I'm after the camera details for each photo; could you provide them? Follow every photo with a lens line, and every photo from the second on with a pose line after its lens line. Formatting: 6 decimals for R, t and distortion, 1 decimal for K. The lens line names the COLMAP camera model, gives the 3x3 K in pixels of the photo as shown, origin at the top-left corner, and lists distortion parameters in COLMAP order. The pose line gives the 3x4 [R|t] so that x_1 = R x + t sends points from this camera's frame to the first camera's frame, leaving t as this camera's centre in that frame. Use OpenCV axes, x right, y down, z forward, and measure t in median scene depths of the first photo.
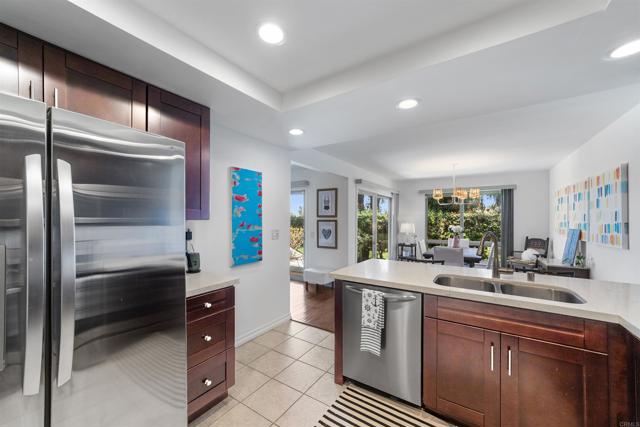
lens RADIAL K [[246.8, 0, 317.9], [0, 246.8, 218.7], [0, 0, 1]] dist [-0.000954, 0.000257]
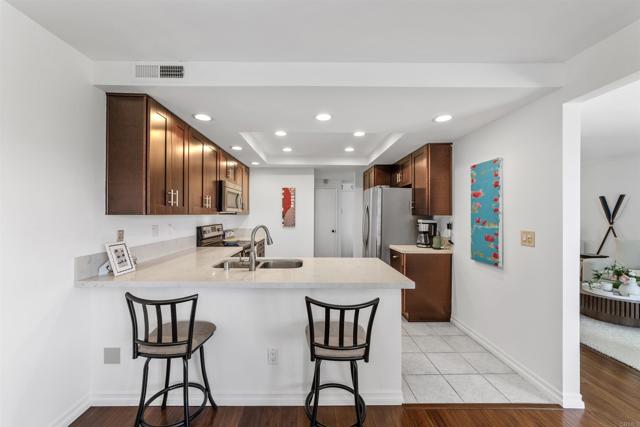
lens RADIAL K [[246.2, 0, 312.3], [0, 246.2, 212.9], [0, 0, 1]] dist [-0.000935, -0.000021]
pose [[-0.825750, -0.012214, -0.563905, 0.751574], [-0.009880, 0.999925, -0.007189, 0.006222], [0.563950, -0.000365, -0.825809, 1.361711]]
